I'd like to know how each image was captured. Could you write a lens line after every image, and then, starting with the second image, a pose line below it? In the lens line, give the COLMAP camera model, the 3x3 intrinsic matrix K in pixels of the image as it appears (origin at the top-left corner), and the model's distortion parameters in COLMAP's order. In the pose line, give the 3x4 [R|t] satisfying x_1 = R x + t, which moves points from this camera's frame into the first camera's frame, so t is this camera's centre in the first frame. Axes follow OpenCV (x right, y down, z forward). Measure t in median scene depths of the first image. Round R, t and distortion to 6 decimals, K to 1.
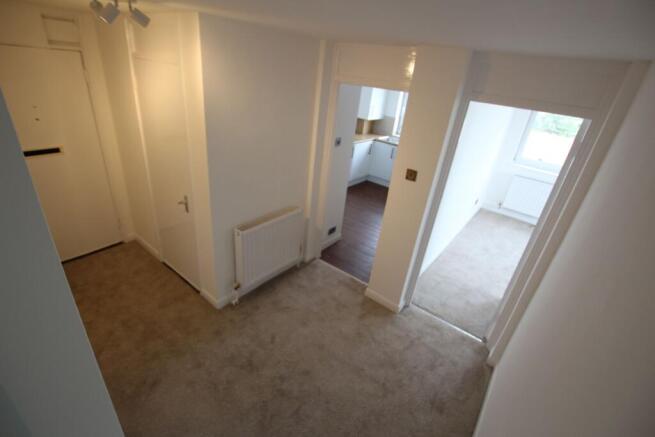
lens RADIAL K [[305.7, 0, 328.8], [0, 305.7, 219.1], [0, 0, 1]] dist [-0.028642, 0.006253]
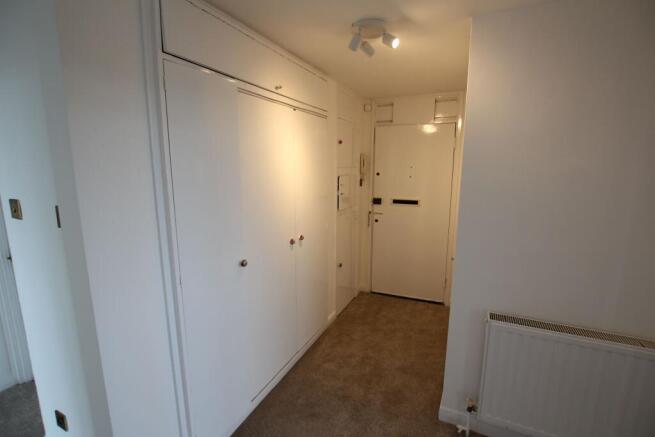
lens RADIAL K [[305.7, 0, 331.2], [0, 305.7, 218.2], [0, 0, 1]] dist [-0.028642, 0.006253]
pose [[0.206500, 0.063459, -0.976386, 0.222611], [-0.413471, 0.910077, -0.028297, 0.003501], [0.886792, 0.409551, 0.214170, 0.458299]]
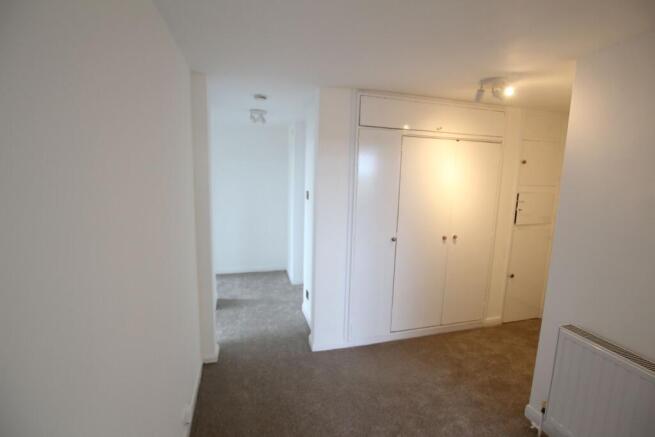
lens RADIAL K [[305.7, 0, 329.9], [0, 305.7, 219.8], [0, 0, 1]] dist [-0.028642, 0.006253]
pose [[-0.604560, -0.006026, -0.796537, 0.524511], [-0.428807, 0.845176, 0.319065, -0.142978], [0.671291, 0.534455, -0.513543, 0.809347]]
